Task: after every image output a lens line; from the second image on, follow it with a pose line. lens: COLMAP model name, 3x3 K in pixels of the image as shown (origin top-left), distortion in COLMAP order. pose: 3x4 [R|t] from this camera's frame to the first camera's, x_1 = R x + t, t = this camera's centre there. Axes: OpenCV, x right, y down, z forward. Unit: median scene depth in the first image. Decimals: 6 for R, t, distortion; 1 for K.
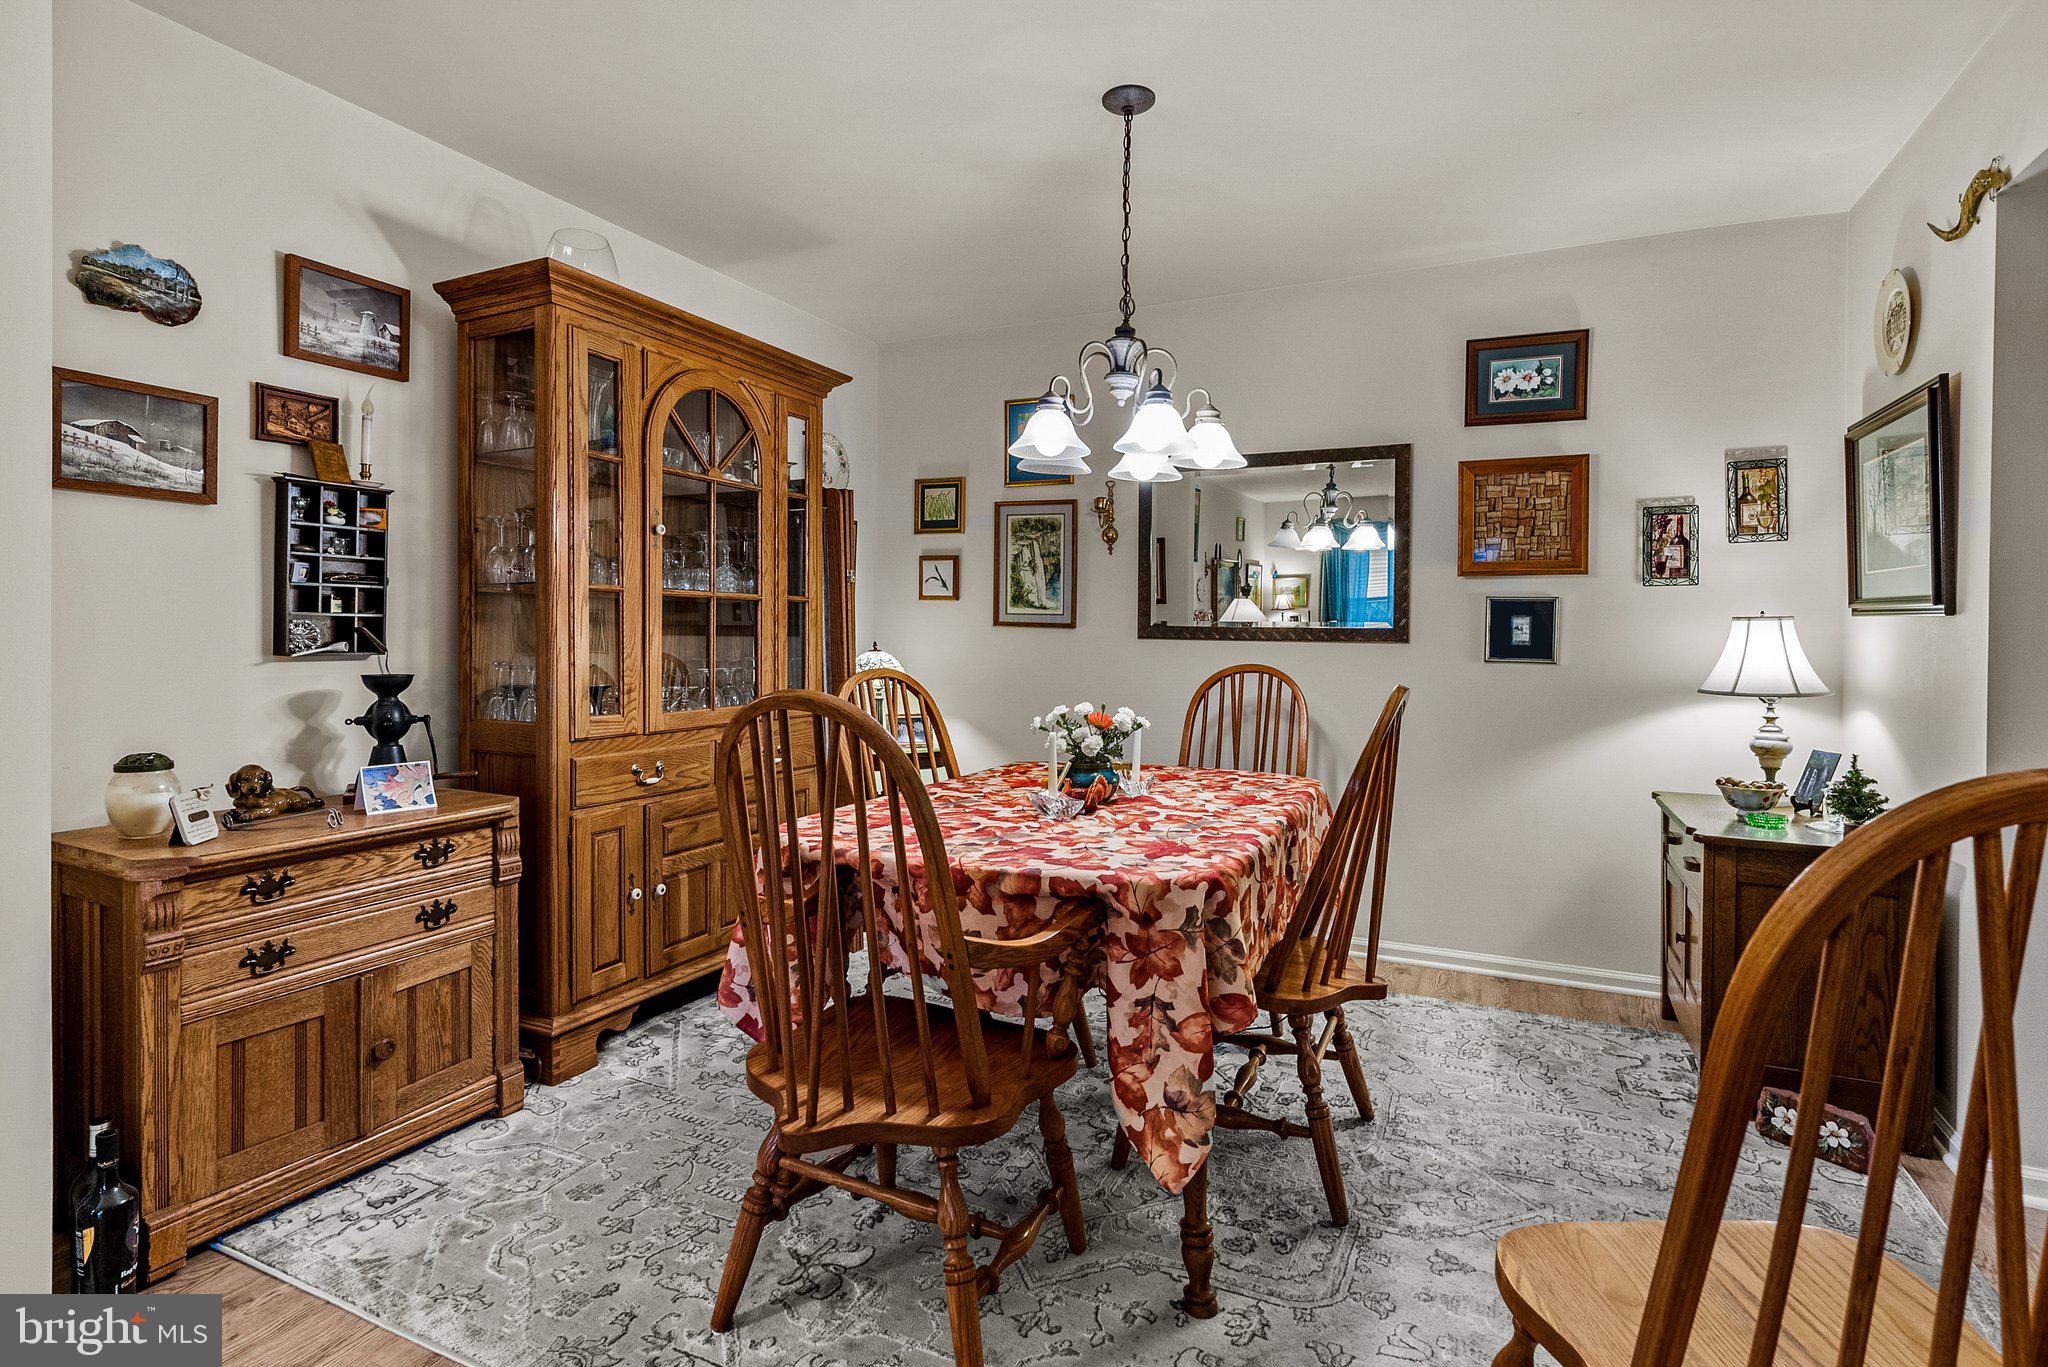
lens RADIAL K [[1007.3, 0, 1039.2], [0, 1007.3, 636.0], [0, 0, 1]] dist [-0.002877, 0.000076]
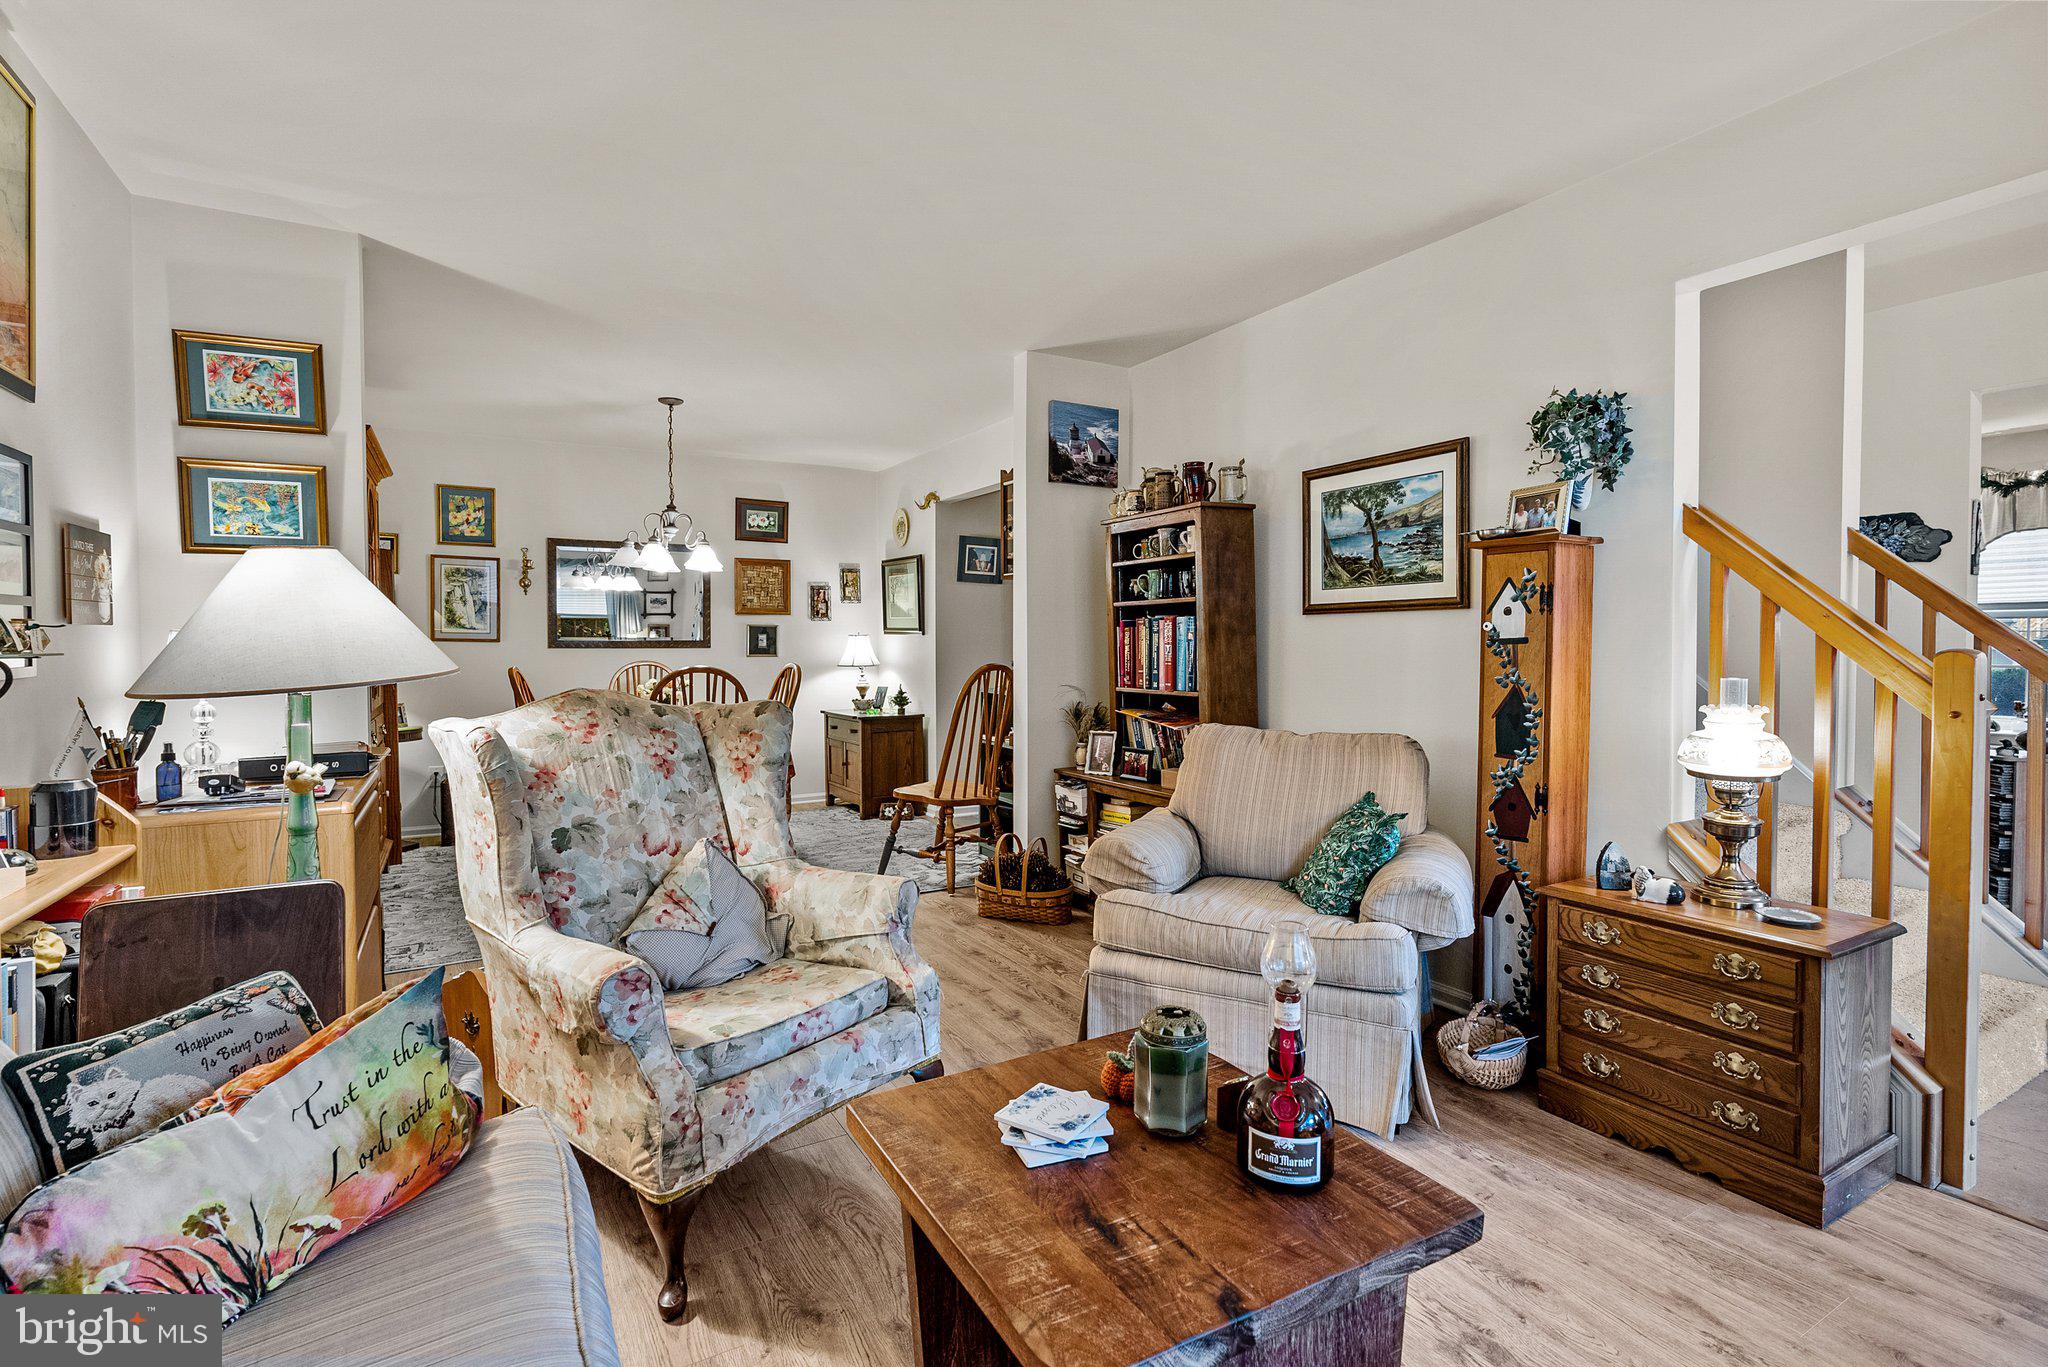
lens RADIAL K [[952.5, 0, 1024.9], [0, 952.5, 660.9], [0, 0, 1]] dist [-0.003059, -0.000174]
pose [[0.564643, -0.028008, 0.824860, -0.968120], [0.010514, 0.999587, 0.026743, -0.012556], [-0.825268, -0.006428, 0.564705, -0.652223]]
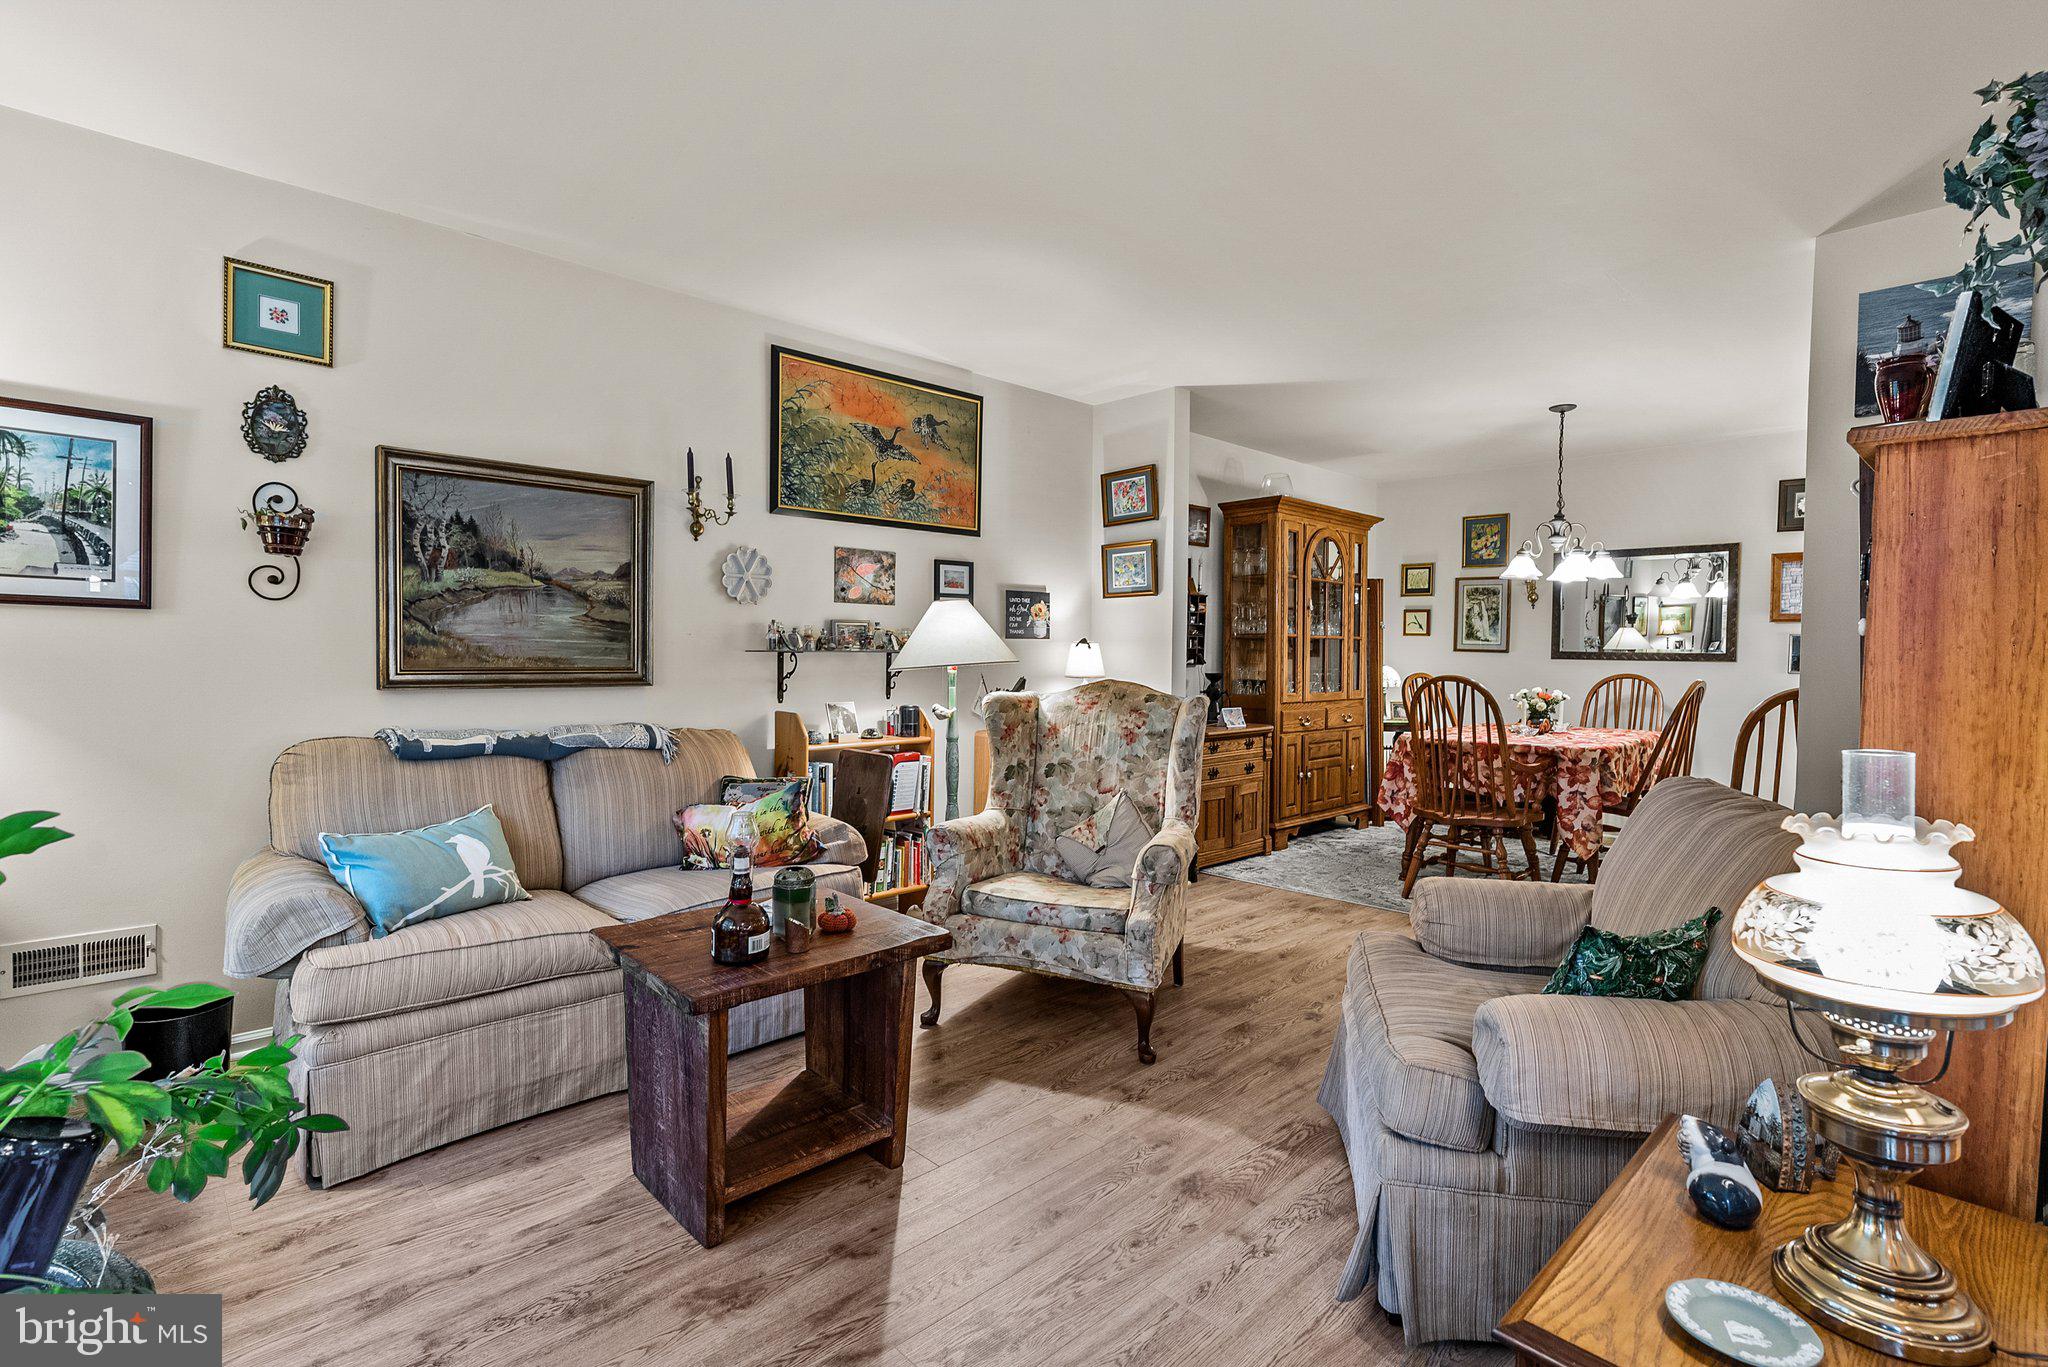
lens RADIAL K [[956.5, 0, 1042.3], [0, 956.5, 679.8], [0, 0, 1]] dist [-0.001344, -0.000023]
pose [[0.937741, 0.009618, -0.347201, -0.191145], [-0.001019, 0.999688, 0.024941, -0.002024], [0.347333, -0.023035, 0.937459, -1.052061]]
